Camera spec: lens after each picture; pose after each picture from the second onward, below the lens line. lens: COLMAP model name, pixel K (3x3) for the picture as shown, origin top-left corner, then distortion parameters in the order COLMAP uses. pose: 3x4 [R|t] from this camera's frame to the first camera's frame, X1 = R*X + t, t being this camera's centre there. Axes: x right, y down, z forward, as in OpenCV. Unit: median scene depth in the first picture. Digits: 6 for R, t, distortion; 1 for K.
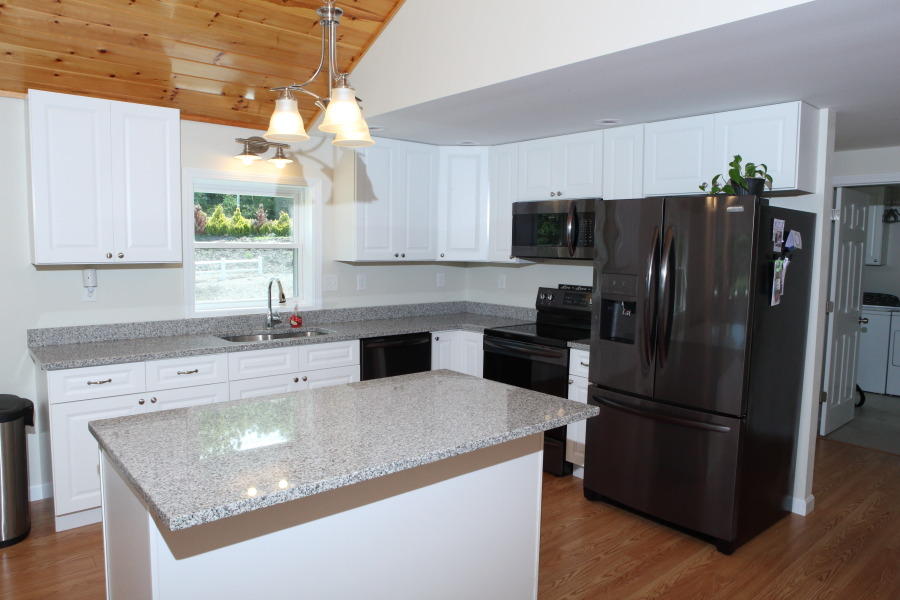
lens RADIAL K [[616.6, 0, 449.6], [0, 616.6, 299.7], [0, 0, 1]] dist [-0.090741, 0.066434]
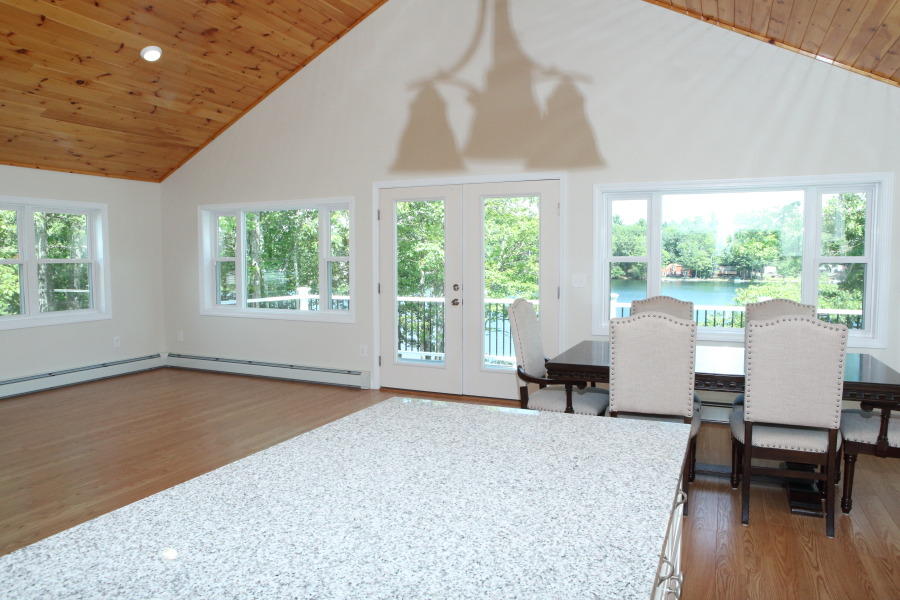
lens RADIAL K [[616.6, 0, 450.5], [0, 616.6, 300.8], [0, 0, 1]] dist [-0.090741, 0.066434]
pose [[-0.906310, 0.014781, -0.422355, 0.034531], [-0.050818, 0.988325, 0.143636, -0.063889], [0.419547, 0.151642, -0.894978, 1.545835]]
